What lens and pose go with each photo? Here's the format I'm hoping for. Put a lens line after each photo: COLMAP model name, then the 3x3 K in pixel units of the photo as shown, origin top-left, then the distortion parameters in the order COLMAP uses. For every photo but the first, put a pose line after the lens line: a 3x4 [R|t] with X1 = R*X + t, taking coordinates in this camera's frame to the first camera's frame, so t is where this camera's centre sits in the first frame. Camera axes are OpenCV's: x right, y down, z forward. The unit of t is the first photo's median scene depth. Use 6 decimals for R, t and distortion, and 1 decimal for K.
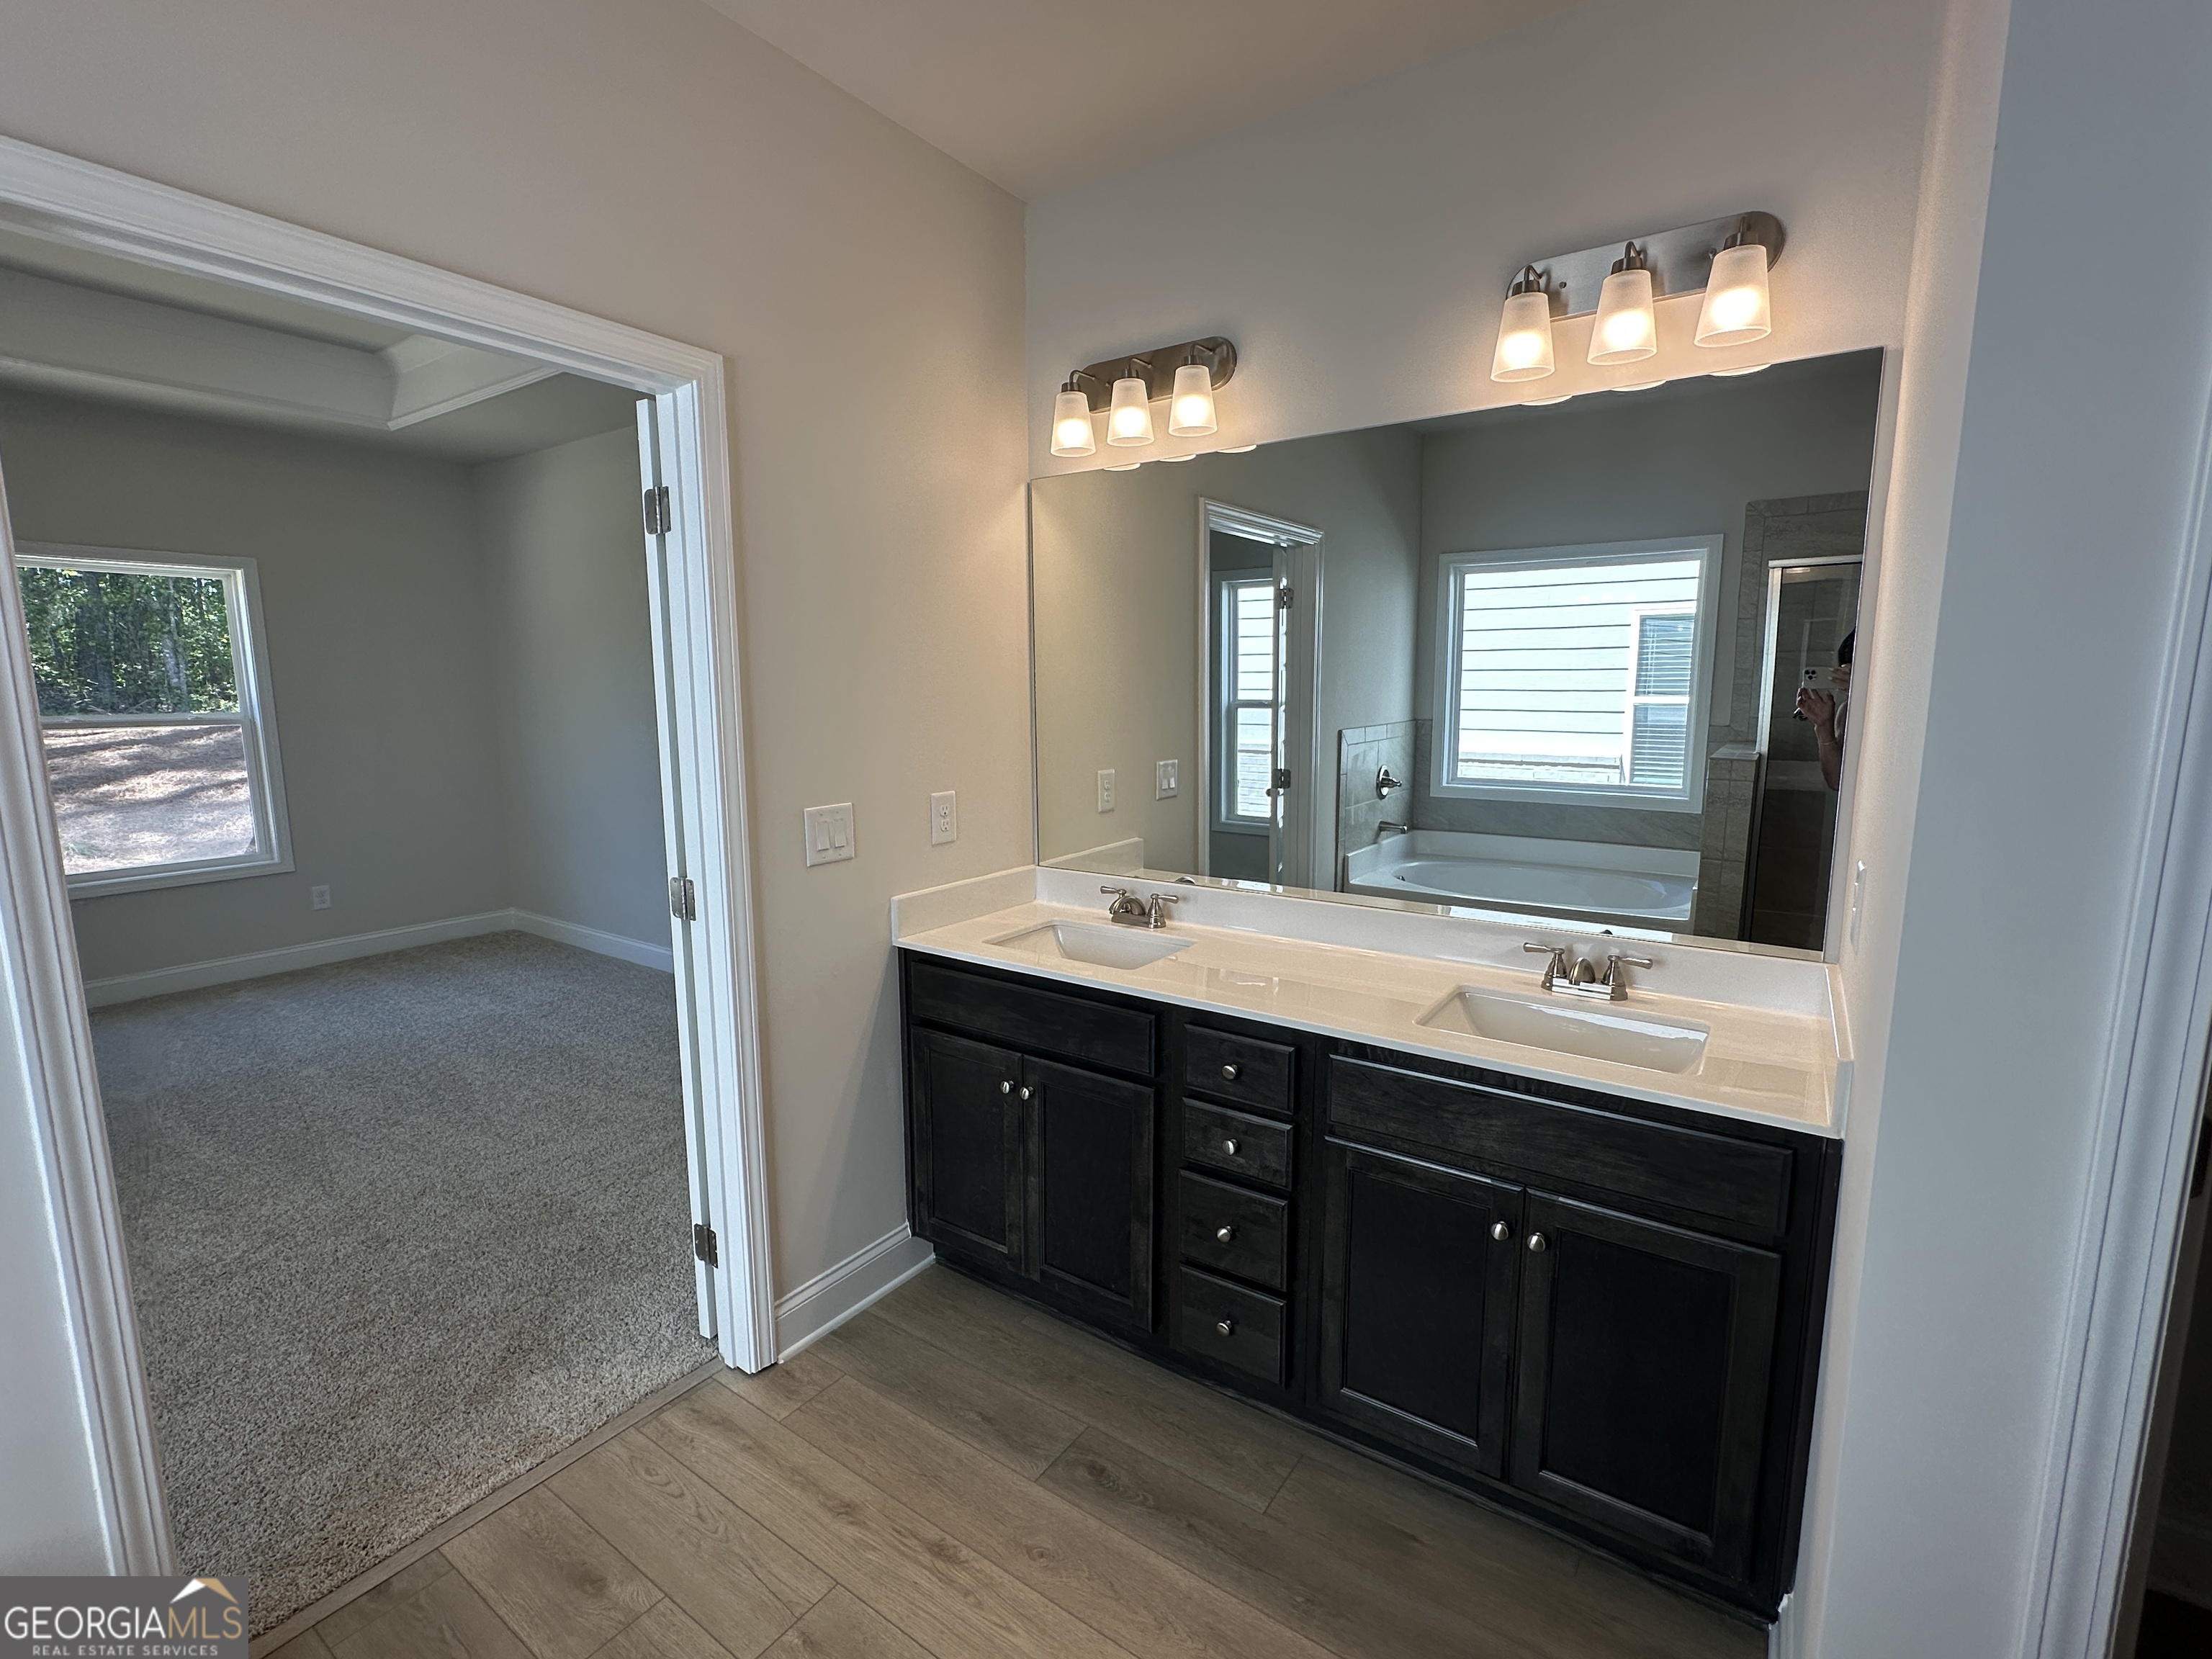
lens RADIAL K [[1000.2, 0, 1107.0], [0, 1000.2, 826.4], [0, 0, 1]] dist [0.000042, -0.000412]
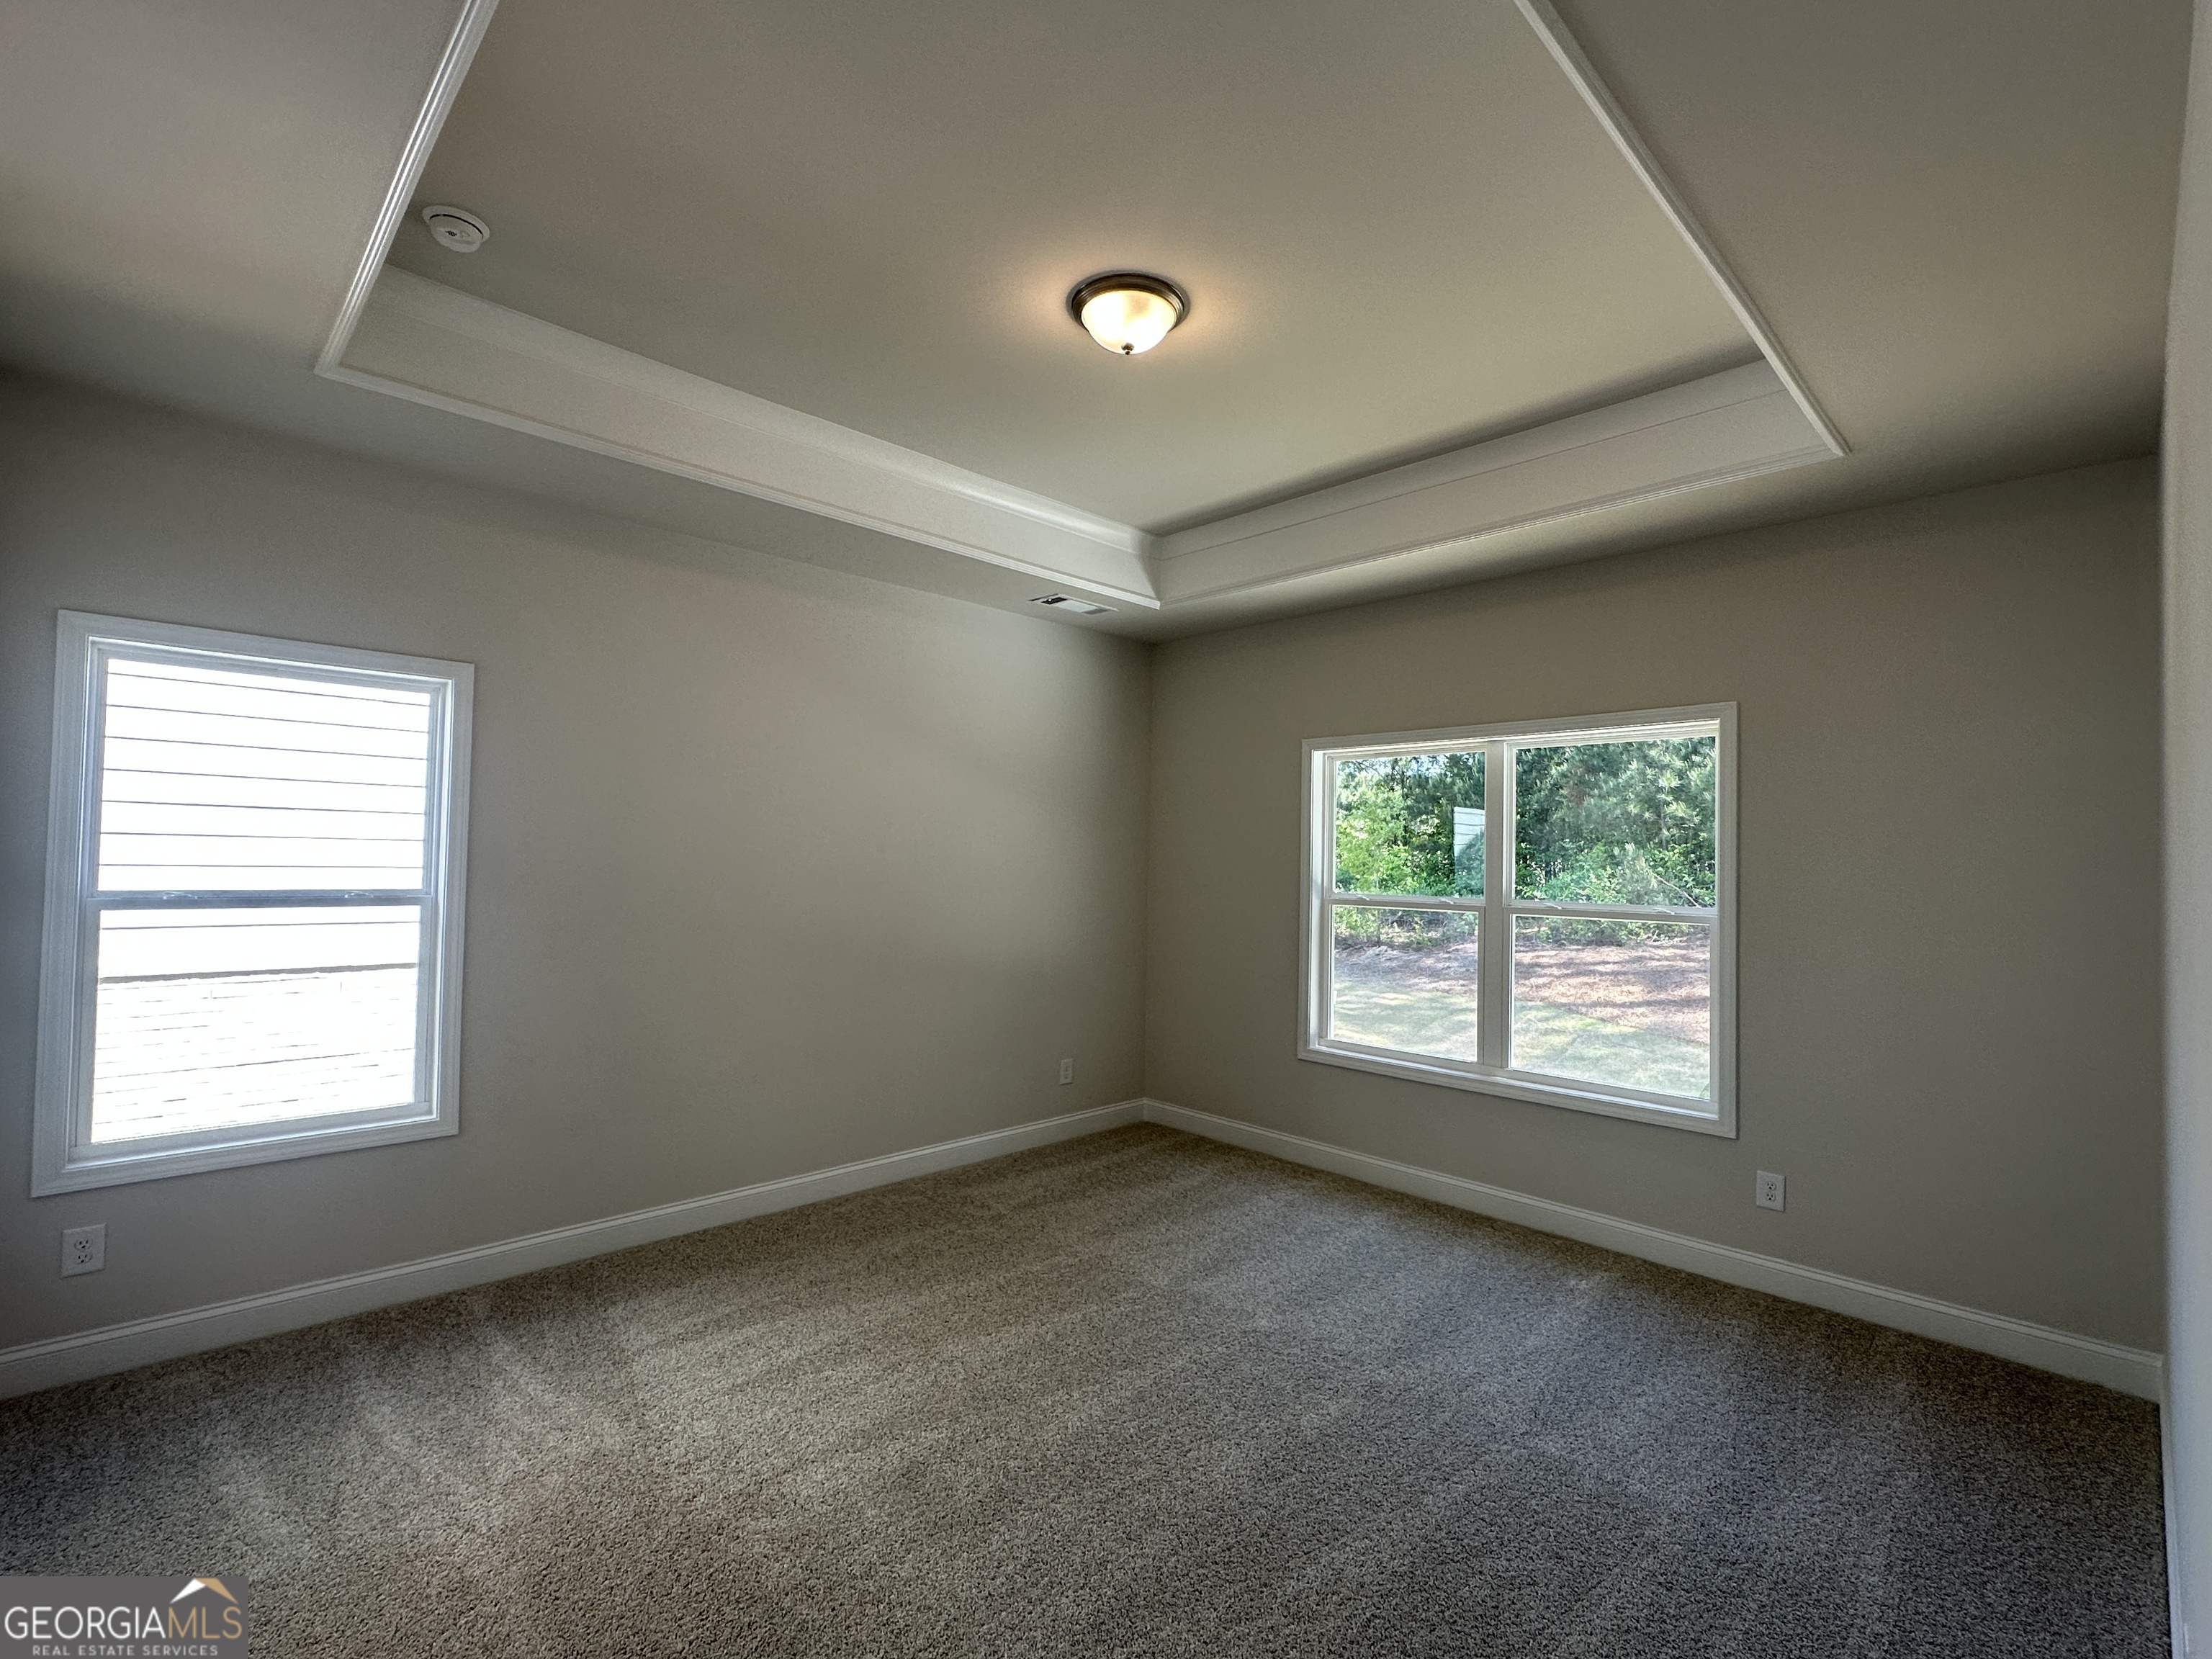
lens RADIAL K [[1000.2, 0, 1099.6], [0, 1000.2, 840.0], [0, 0, 1]] dist [0.000042, -0.000412]
pose [[-0.199283, -0.018730, -0.979763, -0.046848], [-0.157173, 0.987484, 0.013092, -0.102534], [0.967255, 0.156601, -0.199733, 0.704815]]
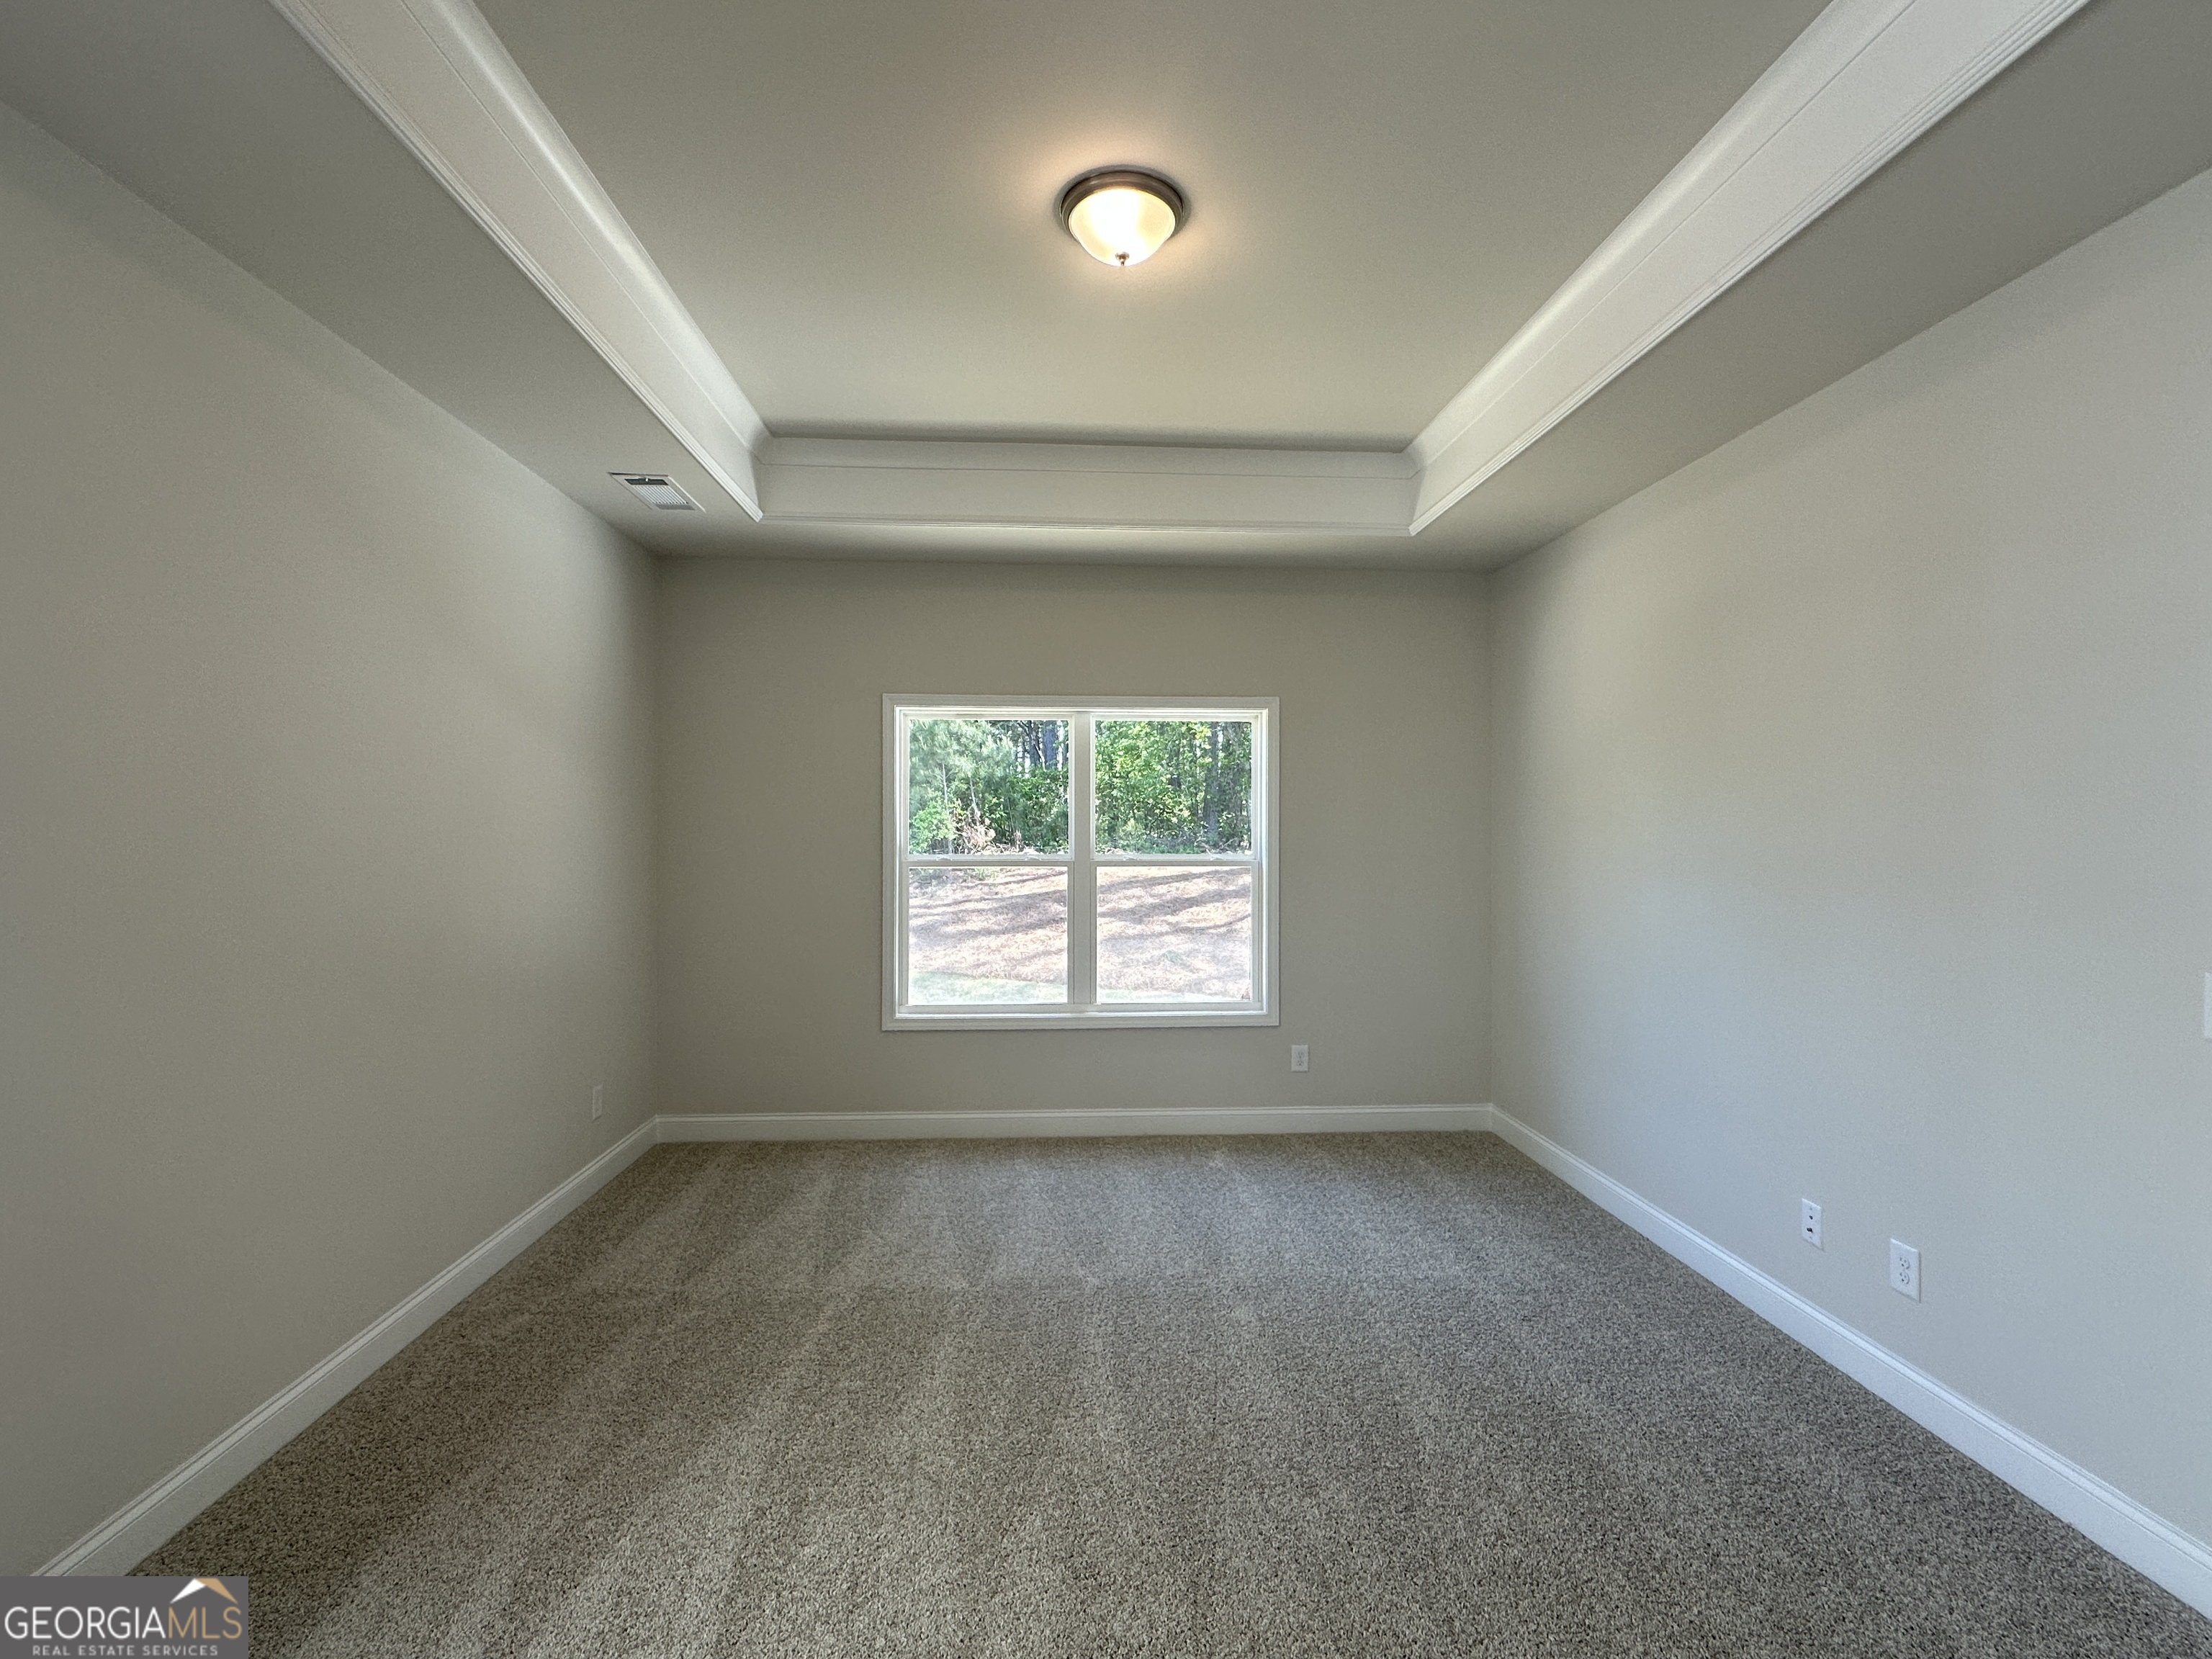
lens RADIAL K [[1000.2, 0, 1104.5], [0, 1000.2, 832.0], [0, 0, 1]] dist [0.000042, -0.000412]
pose [[0.616759, 0.005851, -0.787130, -0.192349], [-0.117683, 0.989419, -0.084857, -0.036386], [0.778305, 0.144969, 0.610922, 0.294768]]
